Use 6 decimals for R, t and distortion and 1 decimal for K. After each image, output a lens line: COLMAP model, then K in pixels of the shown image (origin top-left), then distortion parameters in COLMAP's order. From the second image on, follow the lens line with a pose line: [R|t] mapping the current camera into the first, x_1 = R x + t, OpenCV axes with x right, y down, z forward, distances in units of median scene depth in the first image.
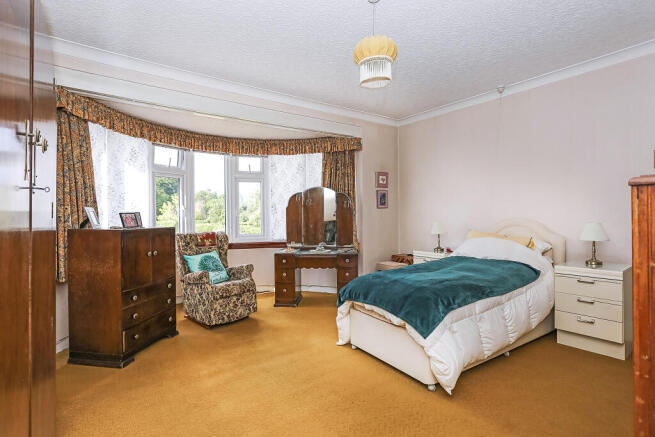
lens RADIAL K [[333.5, 0, 326.5], [0, 333.5, 216.7], [0, 0, 1]] dist [-0.023325, 0.010885]
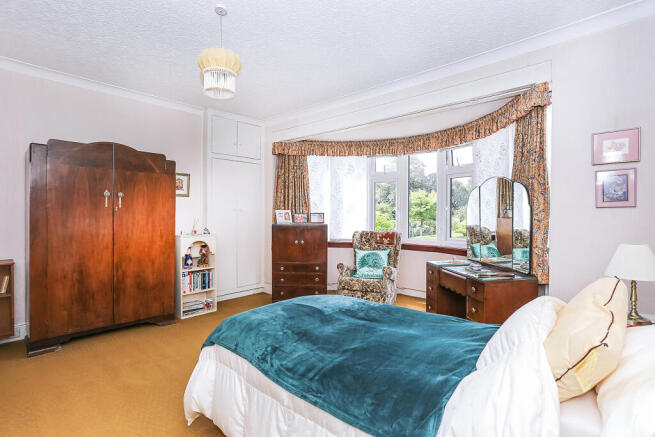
lens RADIAL K [[333.5, 0, 327.6], [0, 333.5, 214.7], [0, 0, 1]] dist [-0.023325, 0.010885]
pose [[0.180698, 0.020604, -0.983323, 0.662121], [-0.005203, 0.999787, 0.019993, -0.027572], [0.983525, 0.001503, 0.180767, 0.615023]]
